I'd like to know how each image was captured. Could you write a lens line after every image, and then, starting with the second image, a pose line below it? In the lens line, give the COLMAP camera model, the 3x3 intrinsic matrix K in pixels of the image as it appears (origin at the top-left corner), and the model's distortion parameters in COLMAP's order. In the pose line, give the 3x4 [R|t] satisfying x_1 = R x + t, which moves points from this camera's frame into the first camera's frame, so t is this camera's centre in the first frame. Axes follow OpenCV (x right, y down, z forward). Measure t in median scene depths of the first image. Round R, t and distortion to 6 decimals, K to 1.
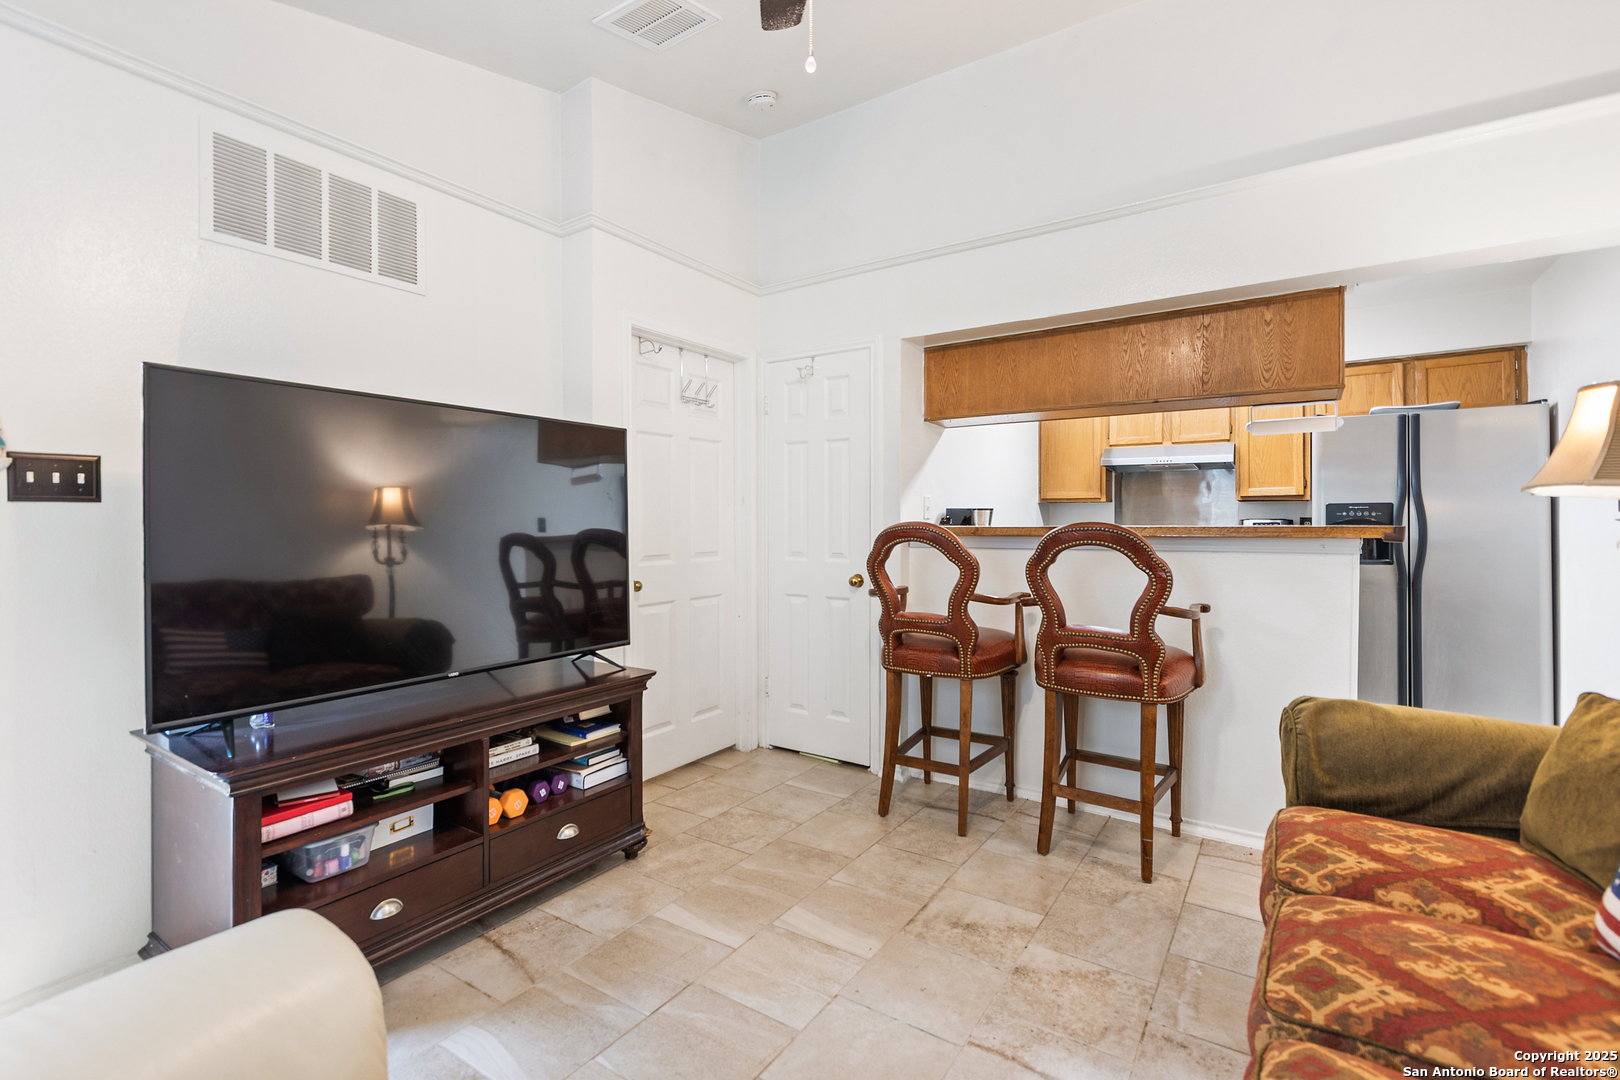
lens RADIAL K [[741.1, 0, 792.9], [0, 741.1, 521.1], [0, 0, 1]] dist [-0.000294, 0.000049]
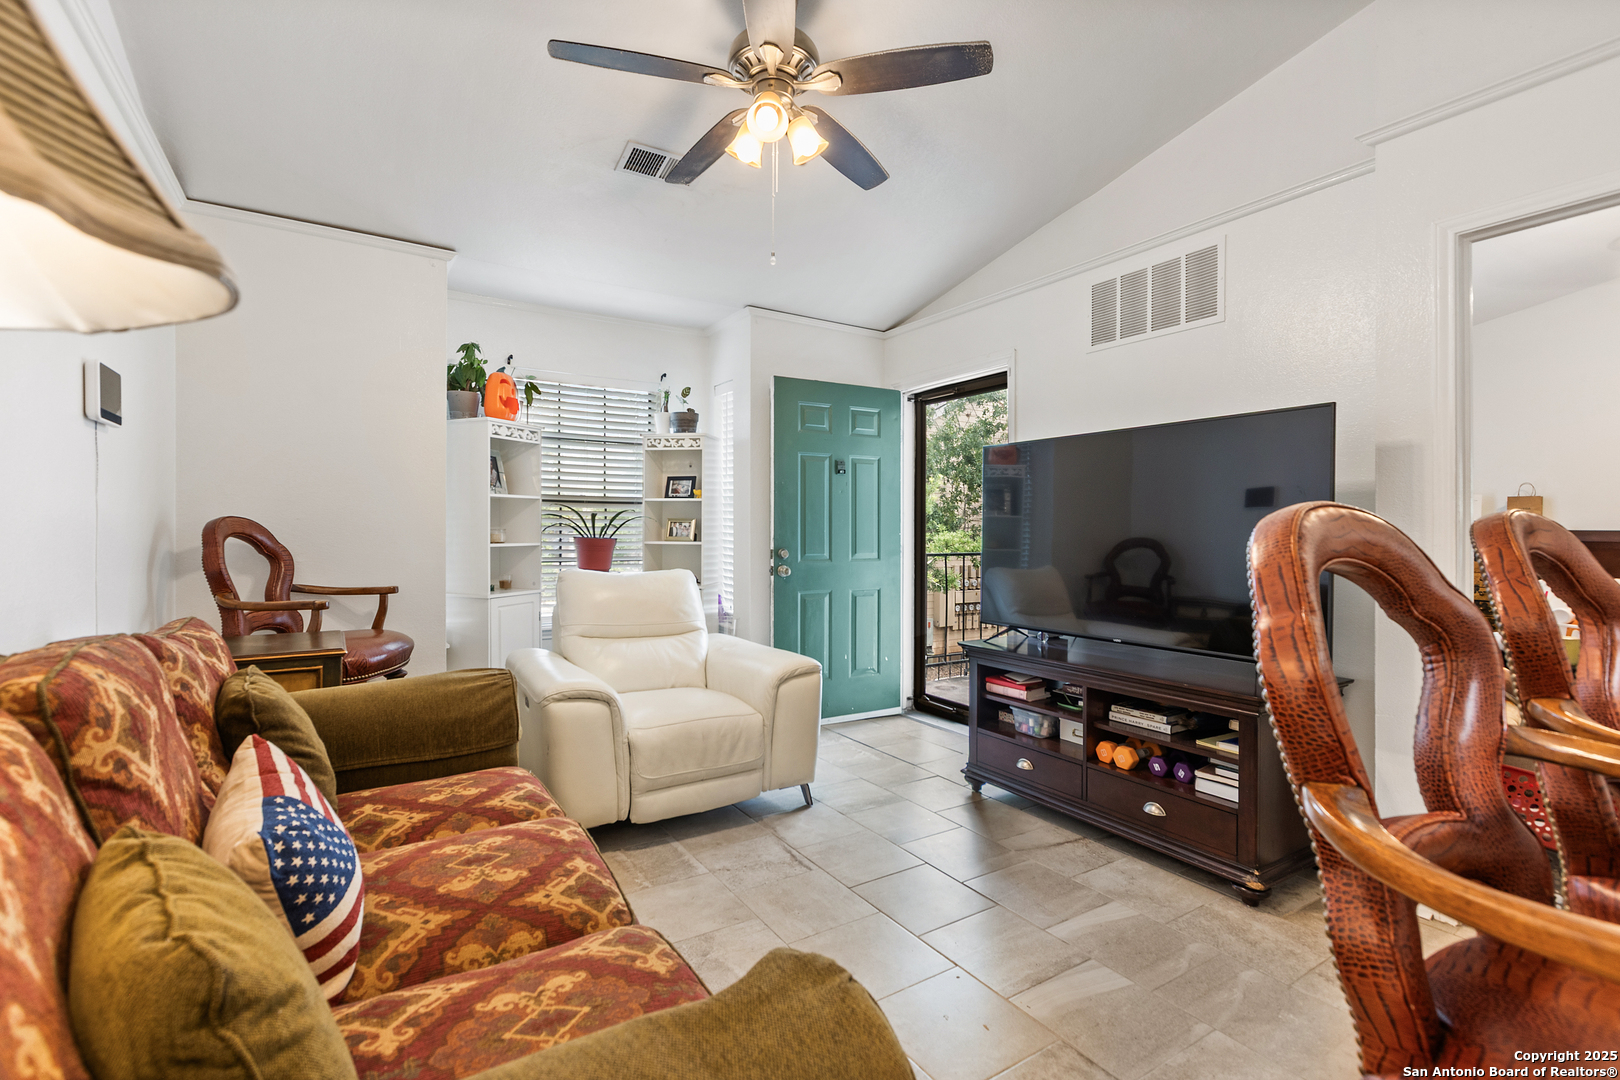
lens RADIAL K [[729.5, 0, 809.5], [0, 729.5, 536.0], [0, 0, 1]] dist [-0.000321, -0.000042]
pose [[-0.392418, 0.009812, -0.919735, 0.833297], [-0.000399, 0.999941, 0.010838, 0.011145], [0.919787, 0.004620, -0.392391, 0.922083]]
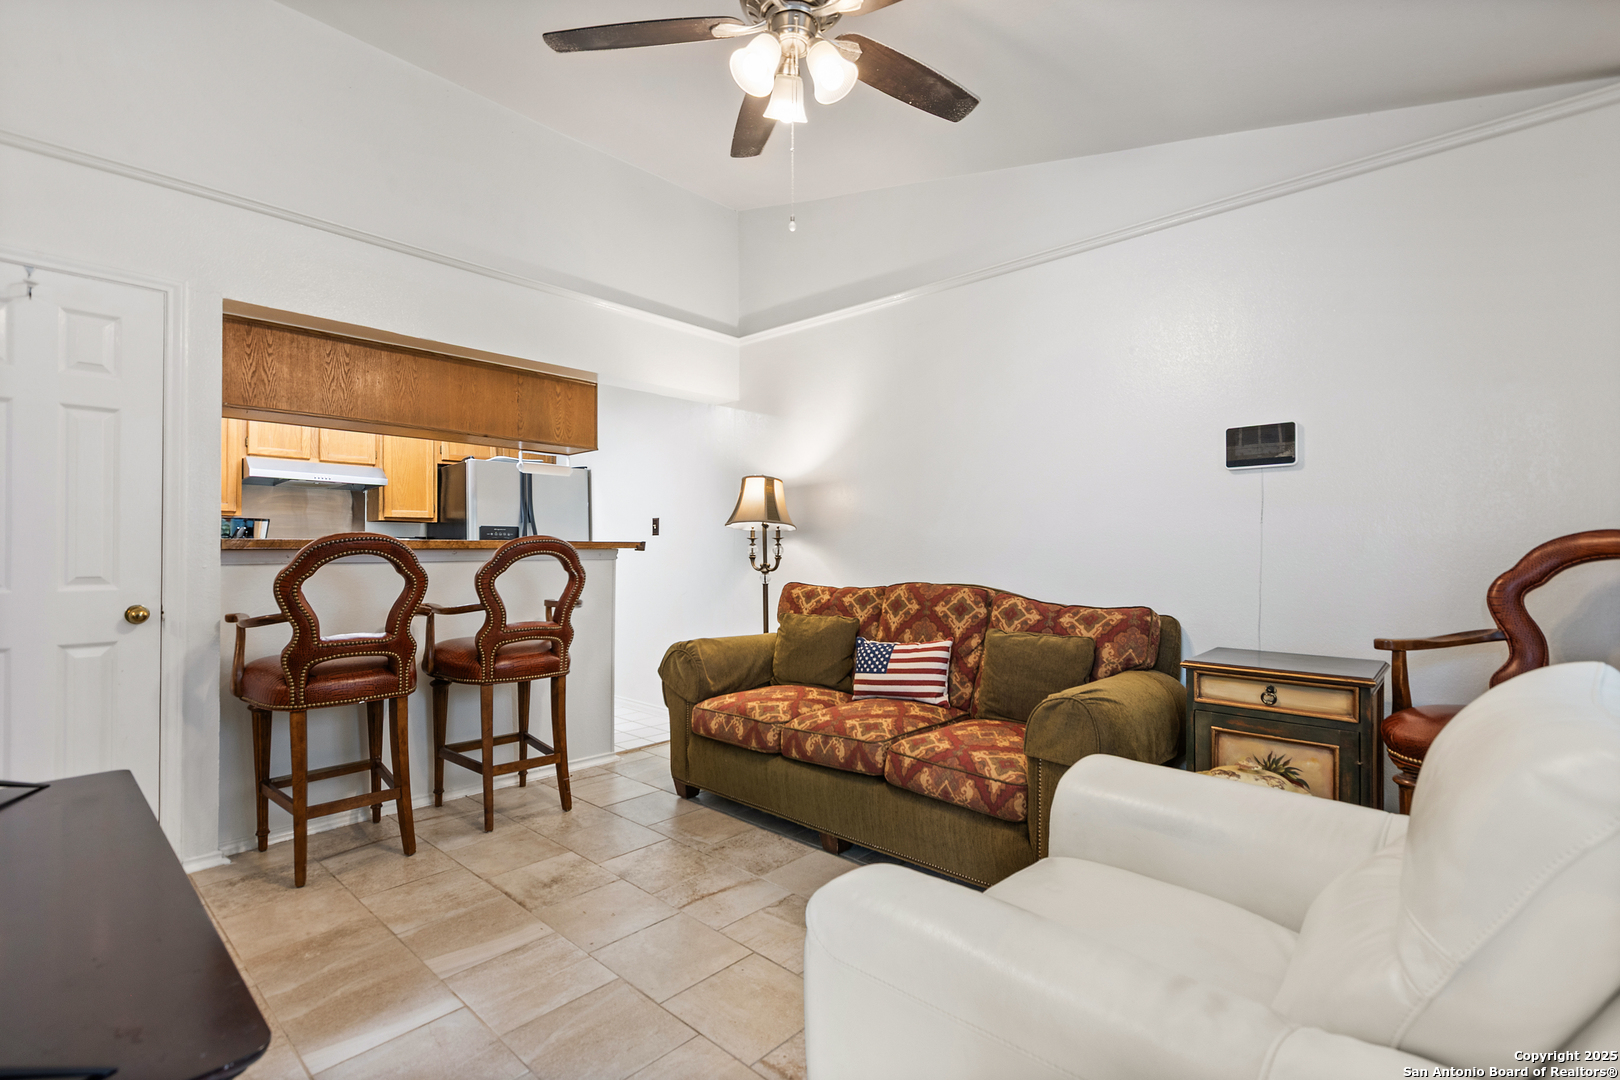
lens RADIAL K [[738.1, 0, 814.8], [0, 738.1, 552.8], [0, 0, 1]] dist [-0.001285, -0.000448]
pose [[0.132938, -0.004978, 0.991112, -0.758576], [-0.006031, 0.999965, 0.005831, 0.018653], [-0.991106, -0.006753, 0.132903, 0.392917]]
